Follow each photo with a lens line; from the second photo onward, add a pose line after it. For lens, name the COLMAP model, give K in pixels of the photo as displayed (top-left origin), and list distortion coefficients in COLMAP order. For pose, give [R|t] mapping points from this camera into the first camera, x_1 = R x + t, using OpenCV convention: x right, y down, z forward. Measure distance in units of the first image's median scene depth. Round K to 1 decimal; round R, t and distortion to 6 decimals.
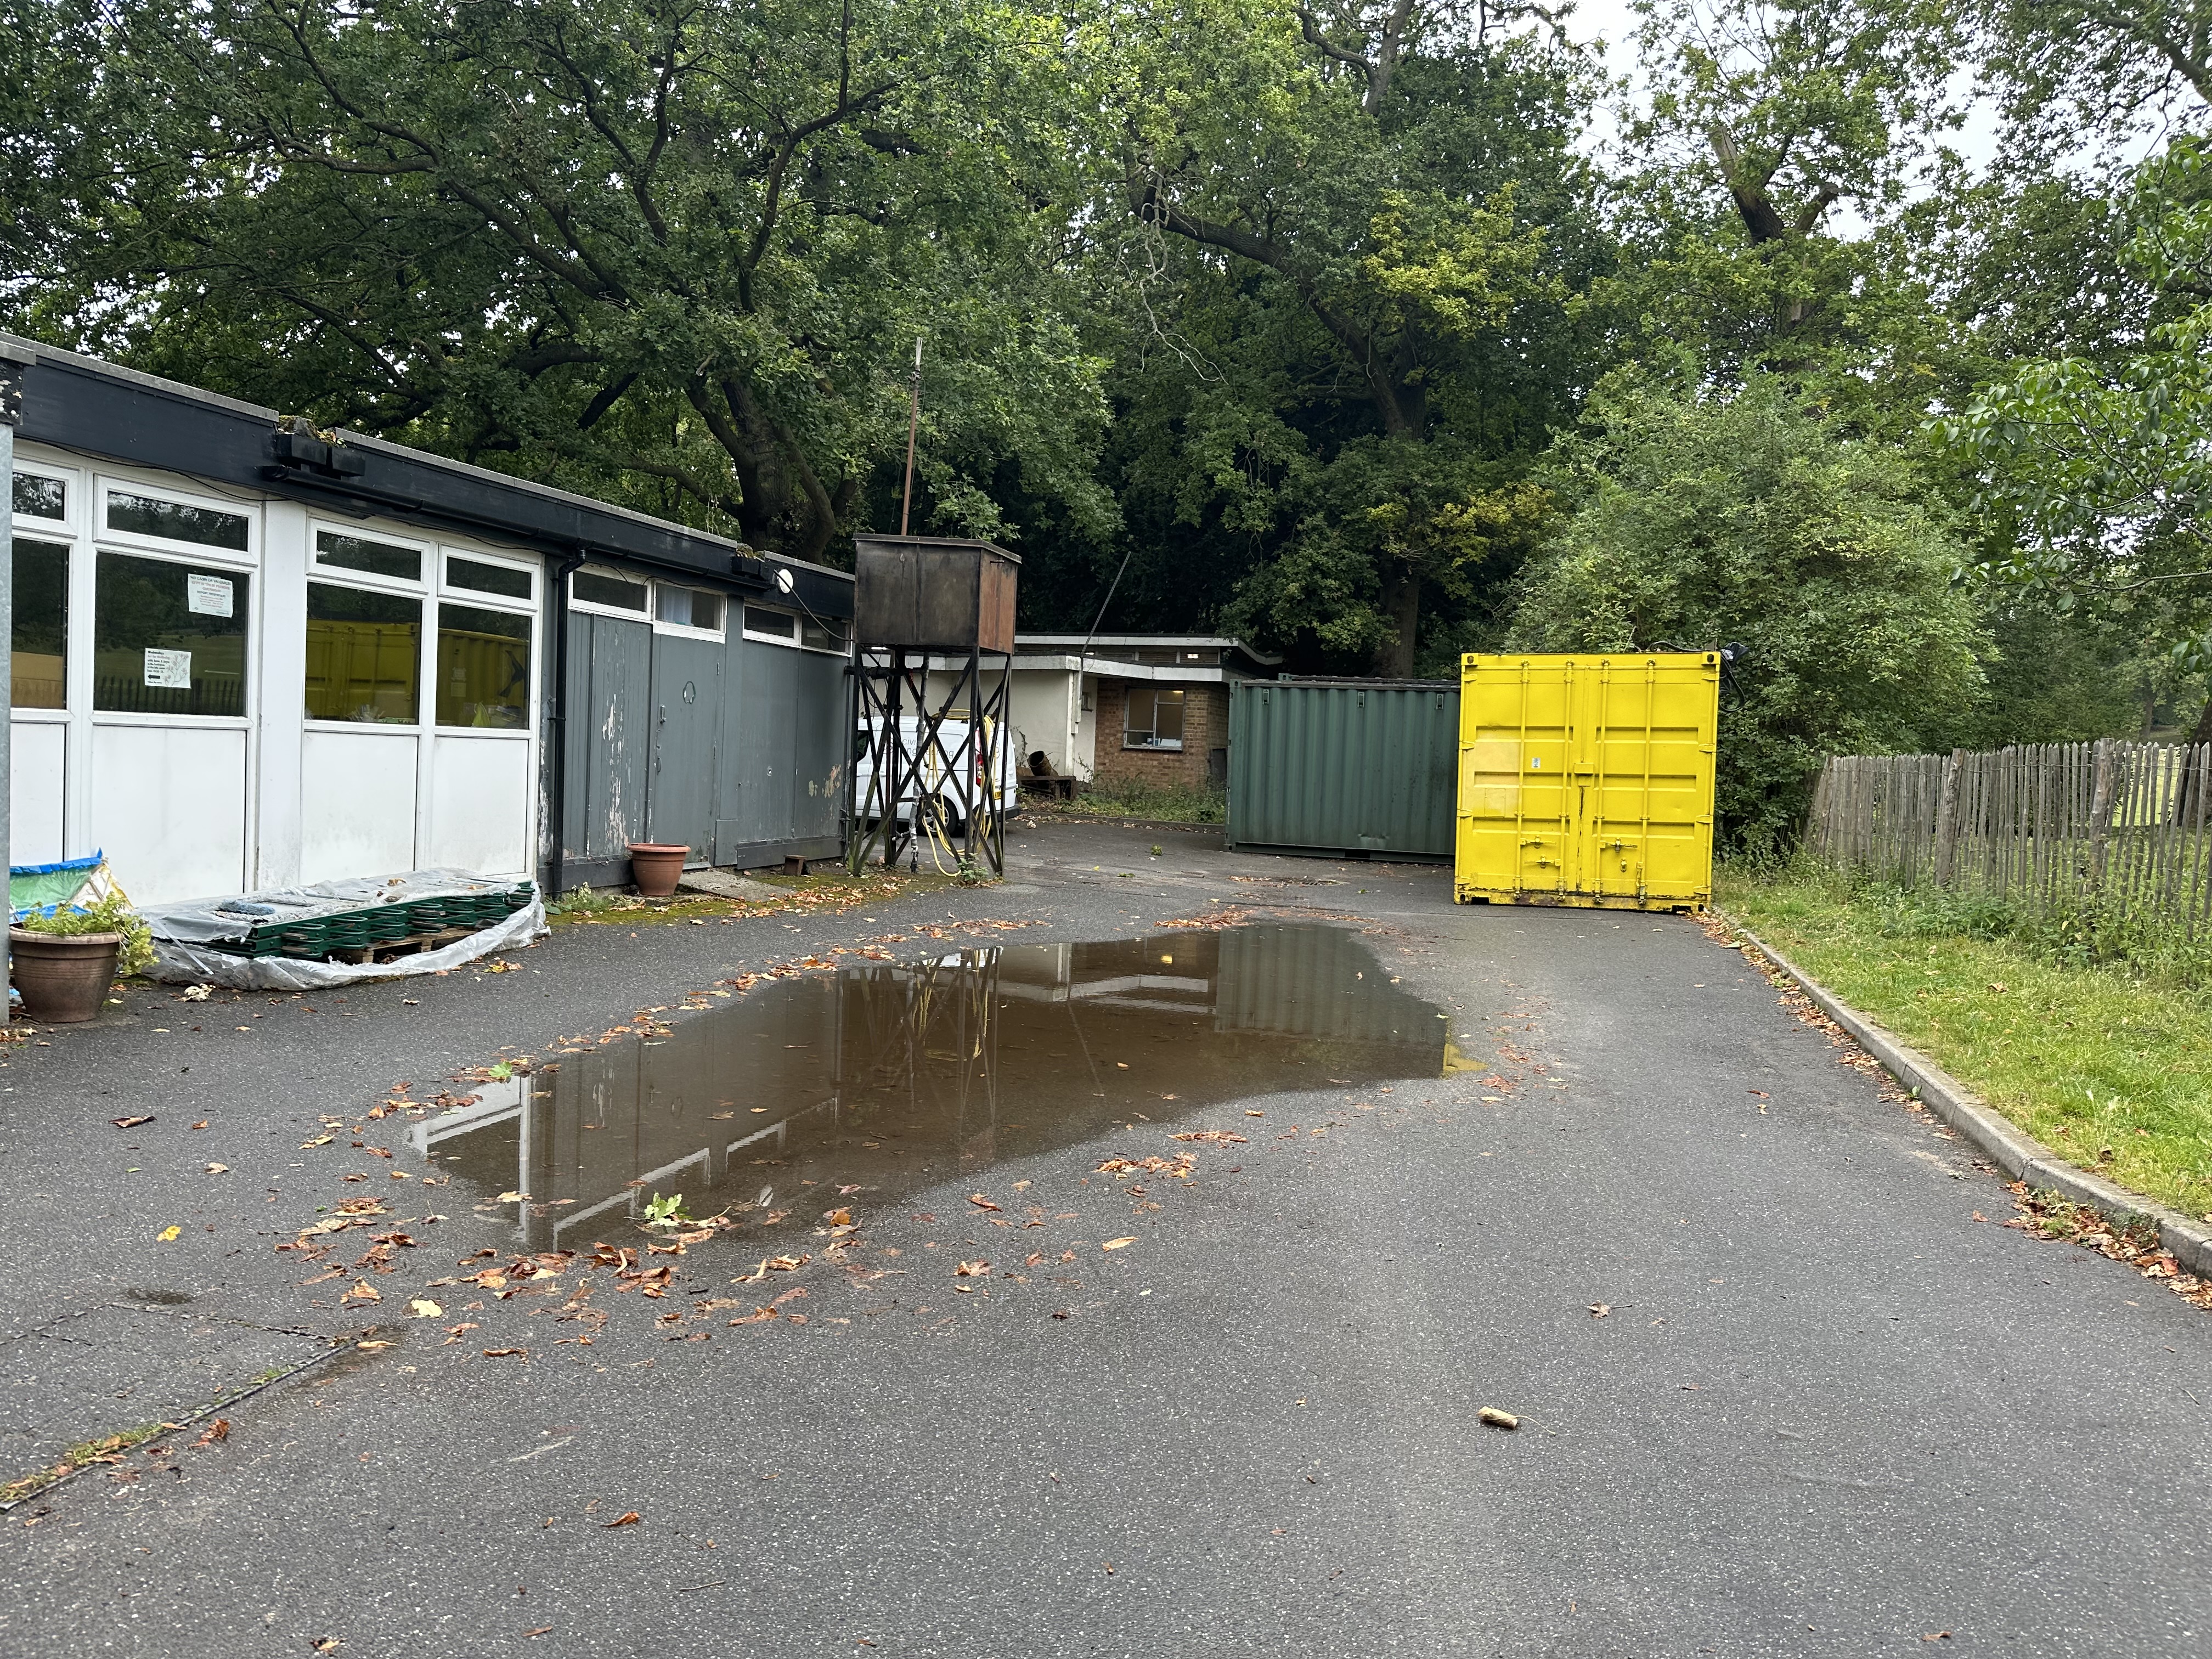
lens RADIAL K [[1551.5, 0, 1106.0], [0, 1551.5, 829.5], [0, 0, 1]] dist [0.147241, -0.217286]
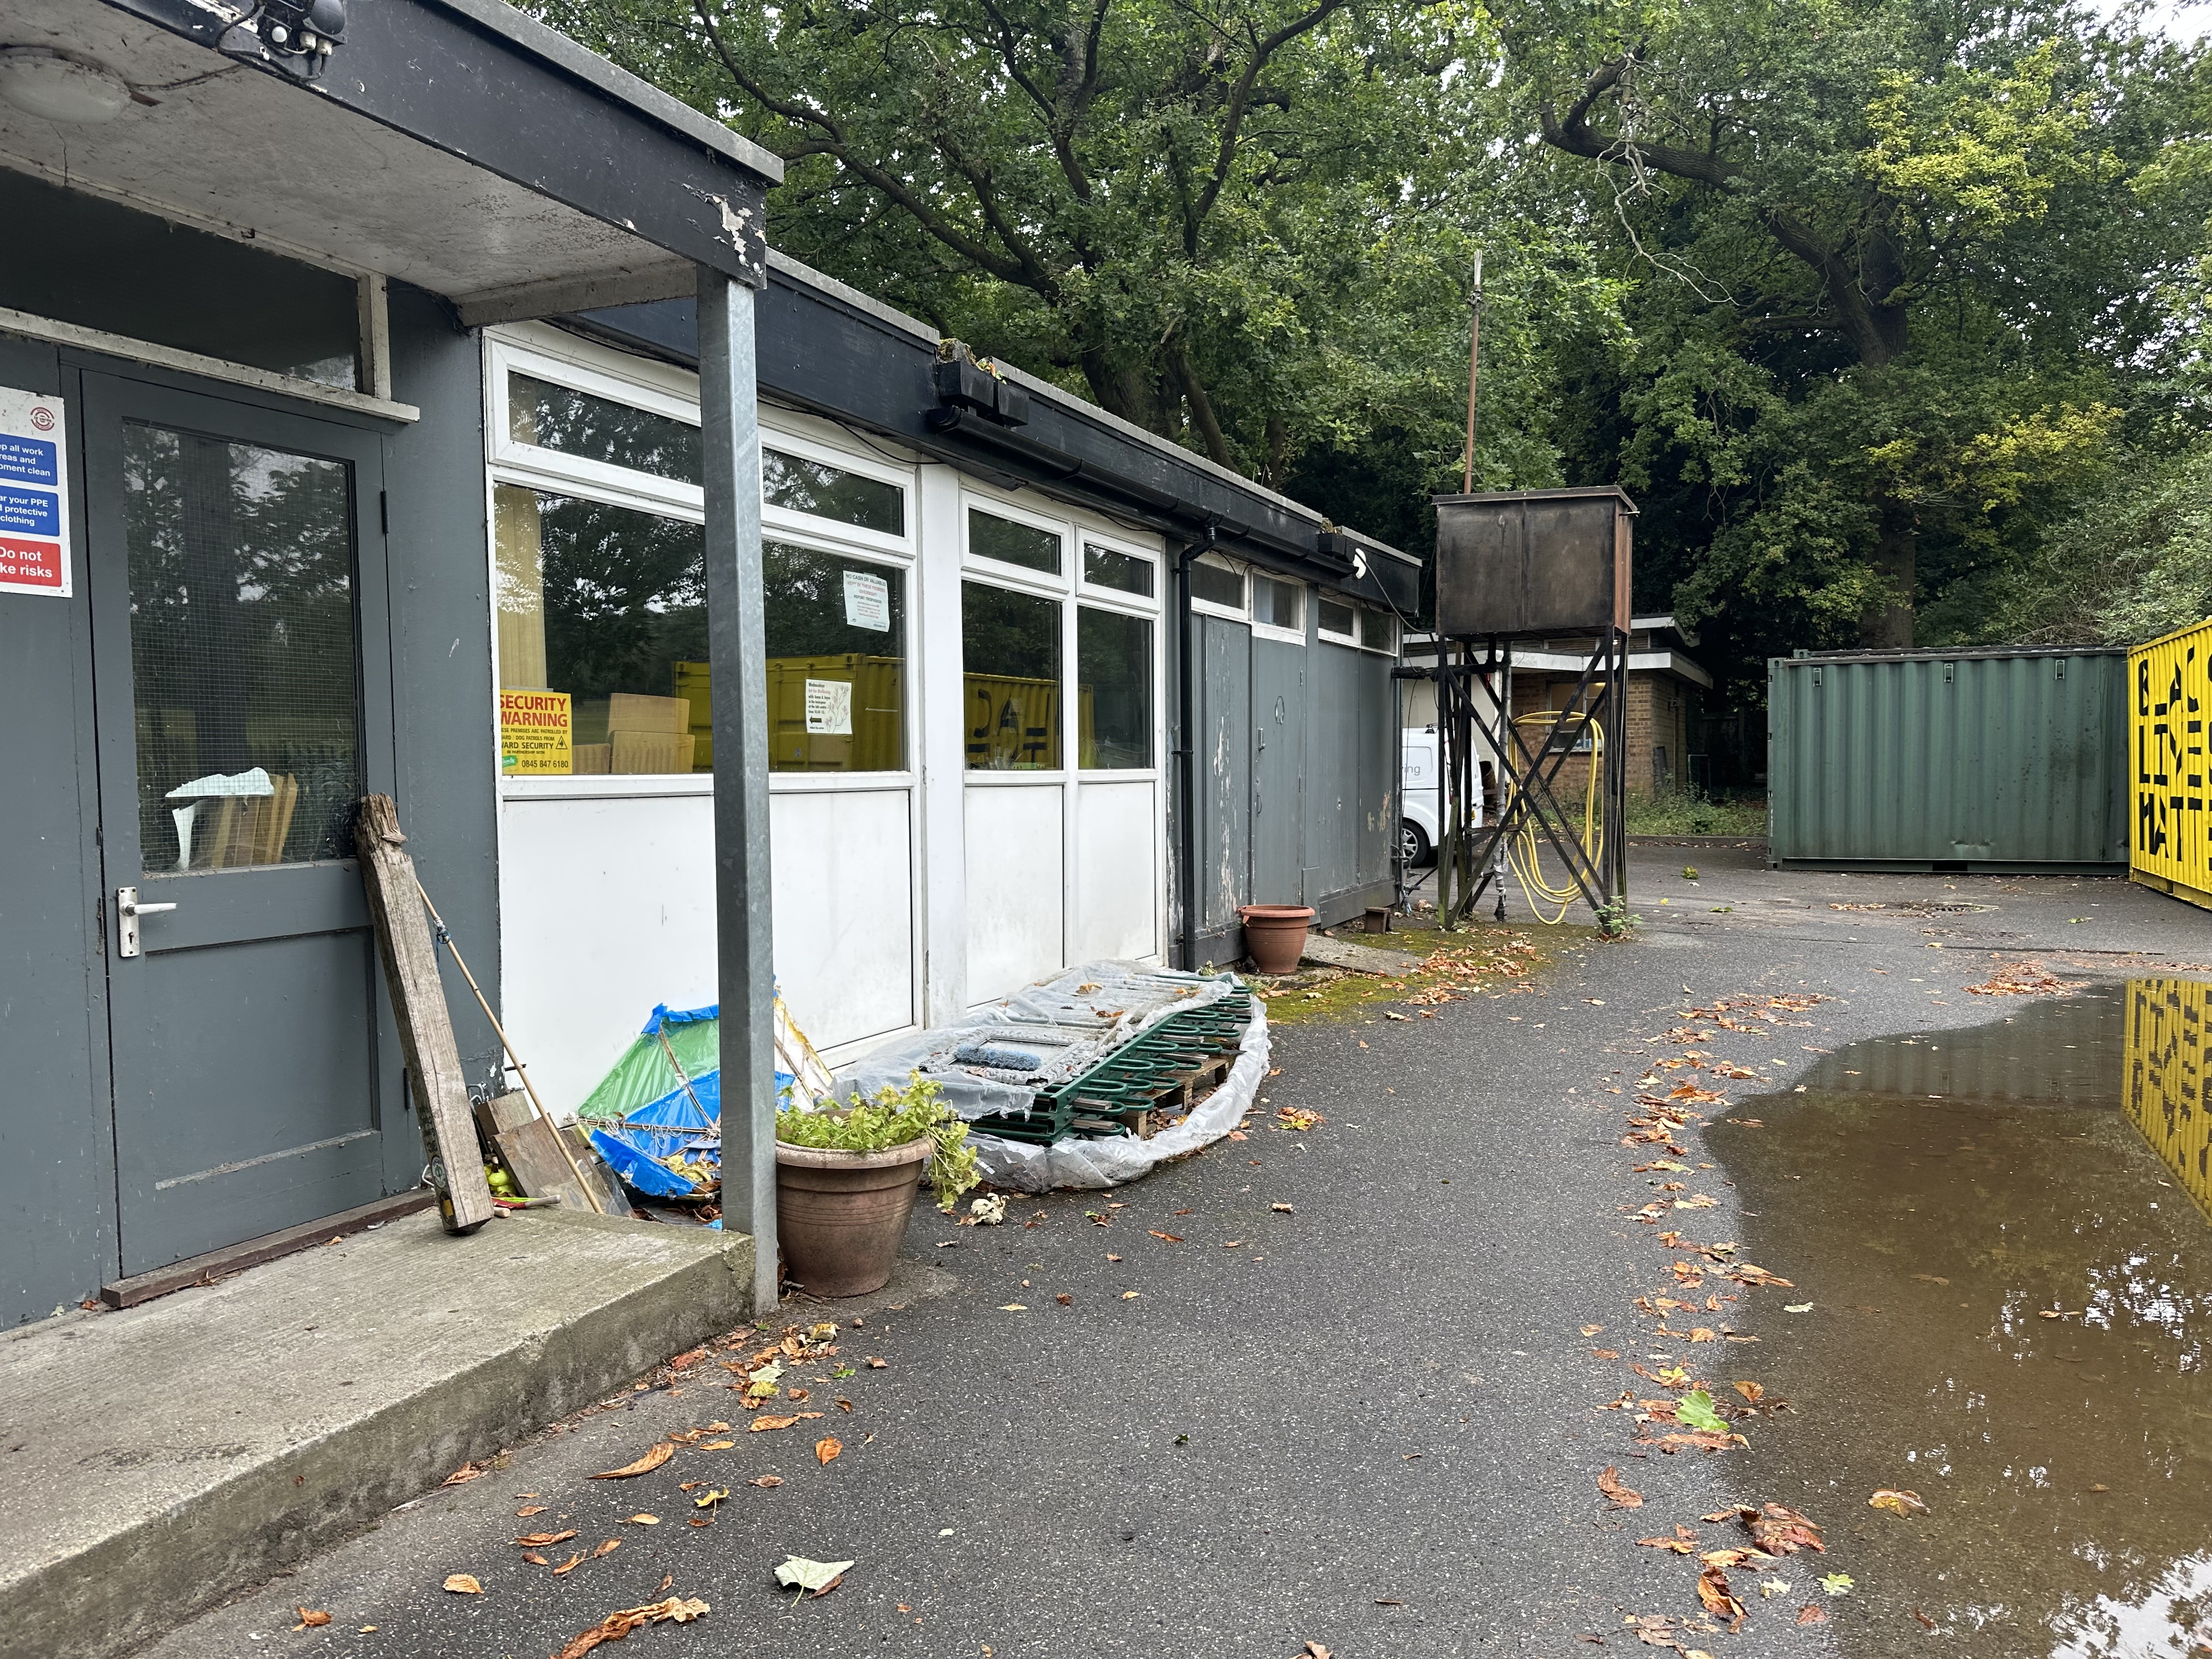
lens RADIAL K [[1553.4, 0, 1108.2], [0, 1553.4, 839.5], [0, 0, 1]] dist [0.074463, -0.092037]
pose [[0.987193, -0.050051, -0.151474, -0.230663], [0.049285, 0.998746, -0.008811, -0.019499], [0.151725, 0.001233, 0.988422, 0.215094]]
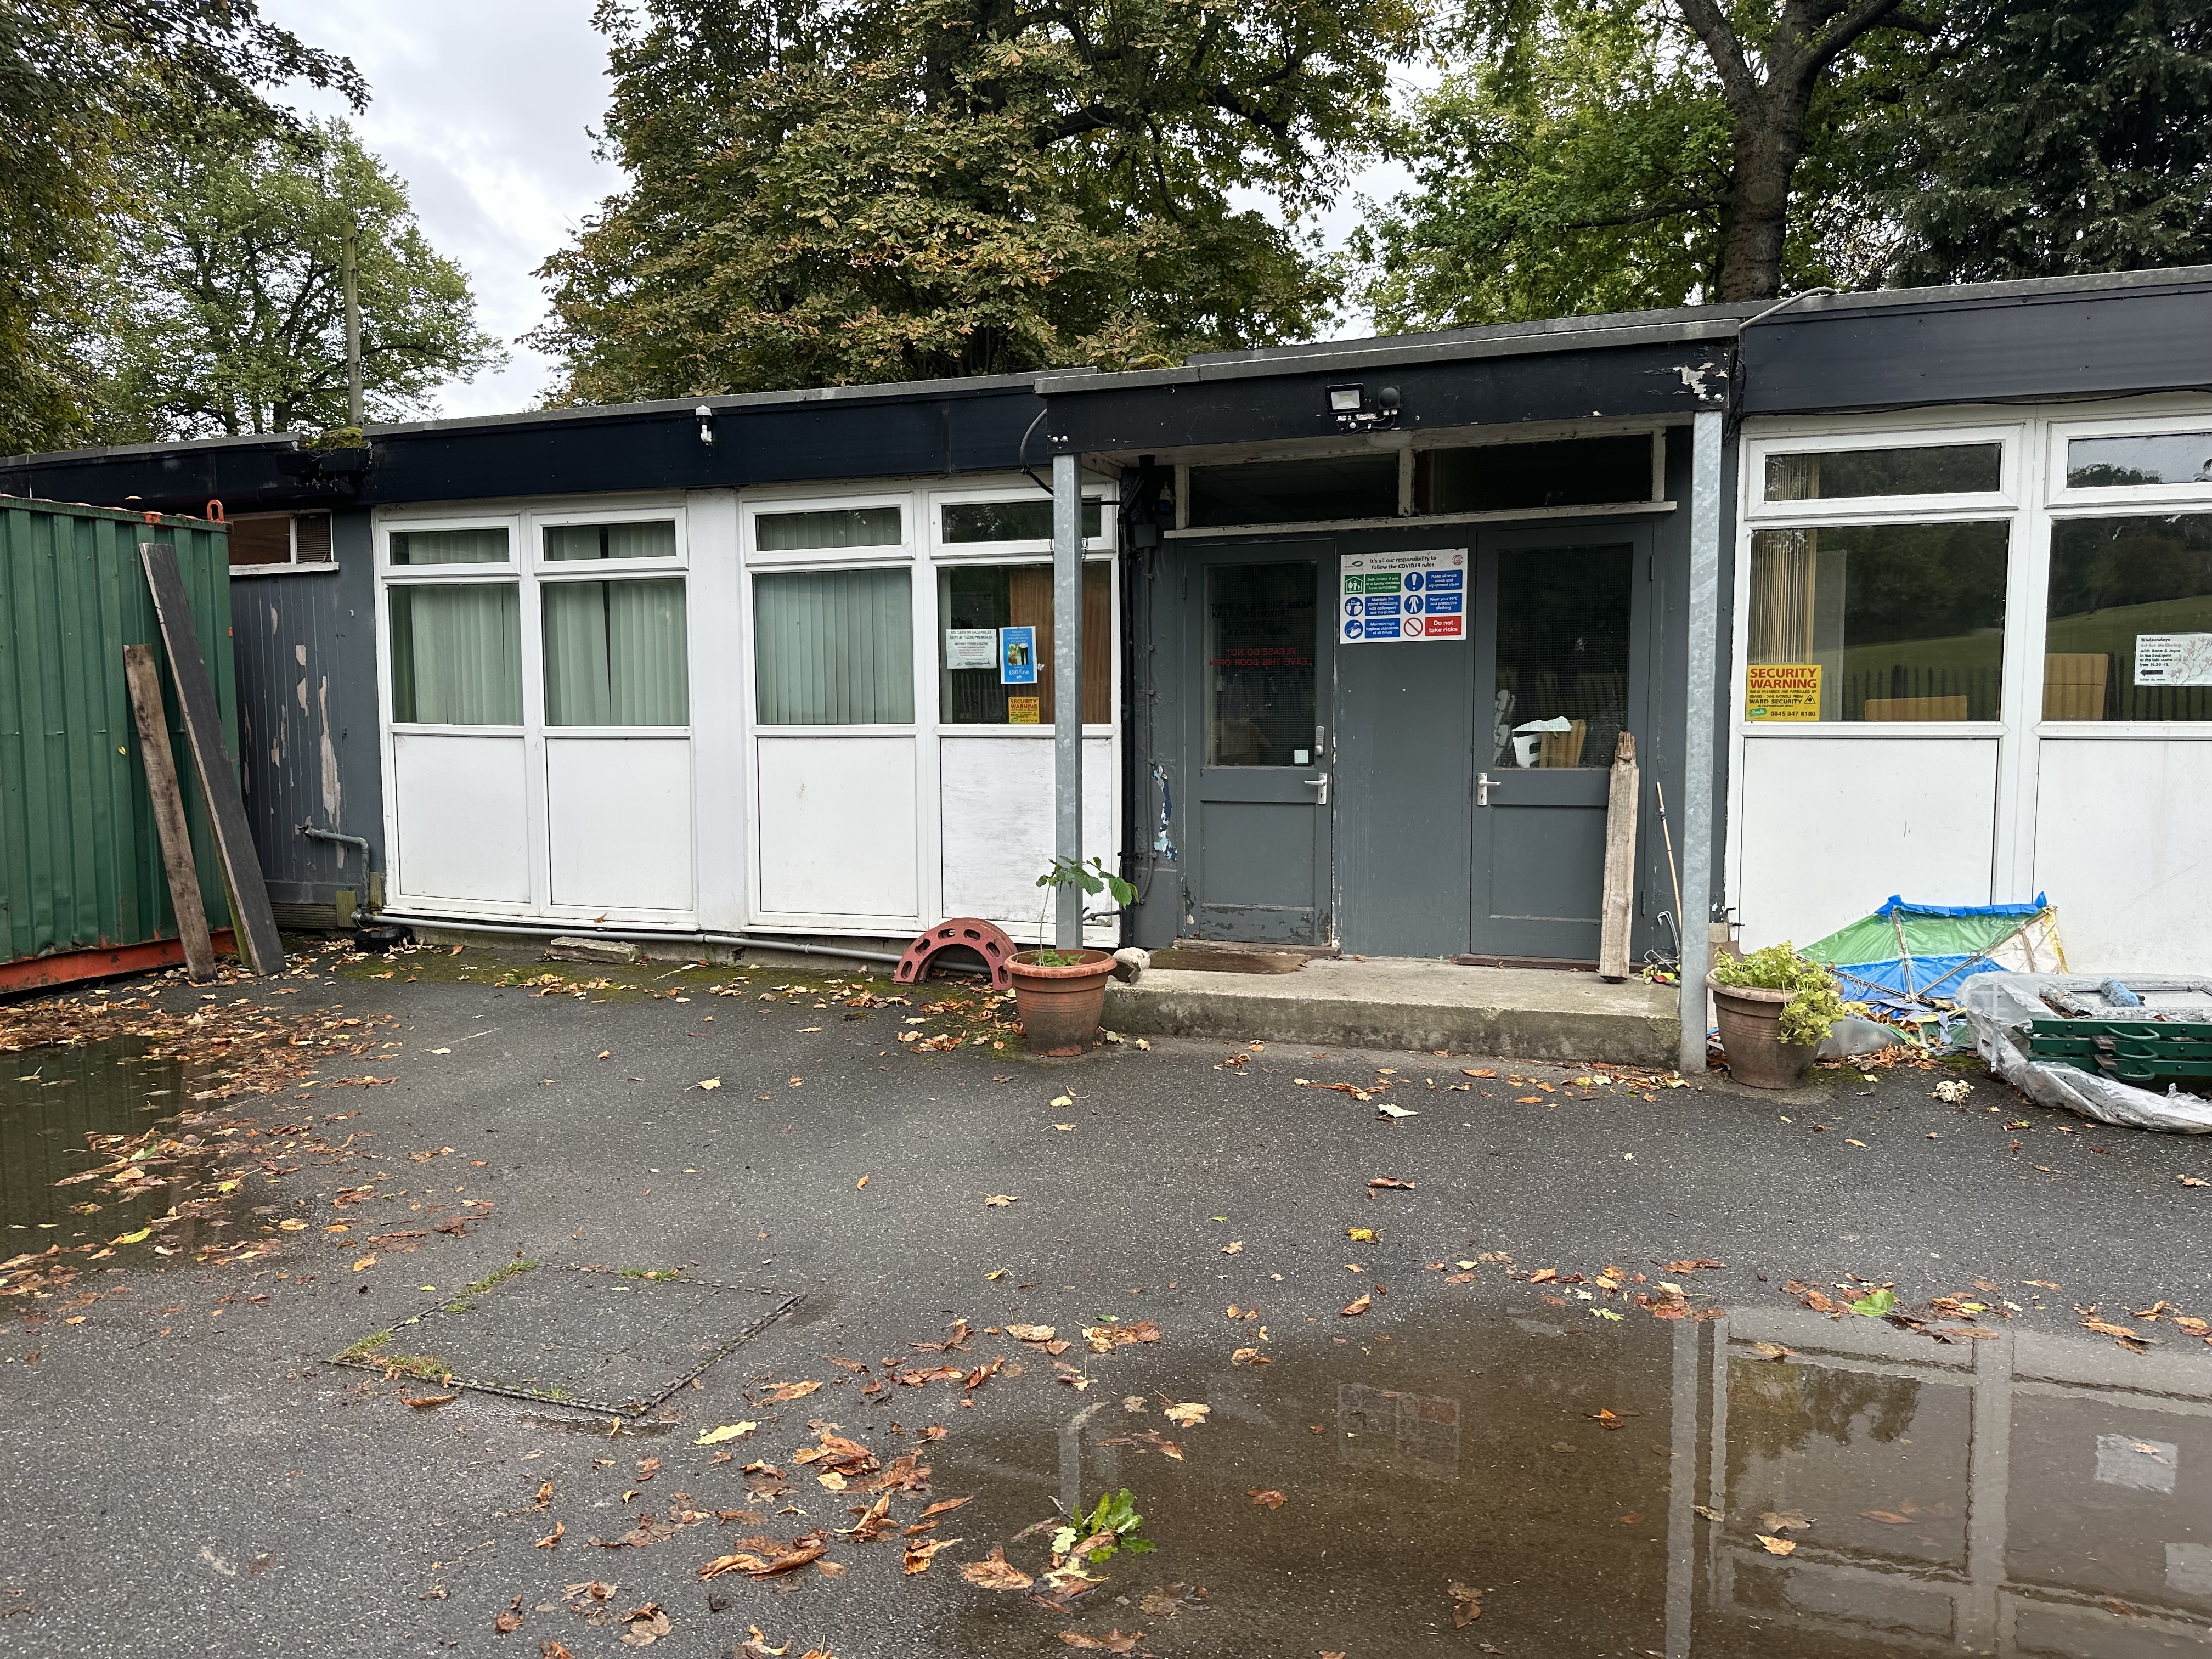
lens RADIAL K [[1533.0, 0, 1110.1], [0, 1533.0, 836.4], [0, 0, 1]] dist [0.094194, -0.143906]
pose [[-0.069359, 0.045813, -0.996539, 0.106708], [-0.046570, 0.997707, 0.049108, -0.020007], [0.996504, 0.049815, -0.067066, 0.348019]]
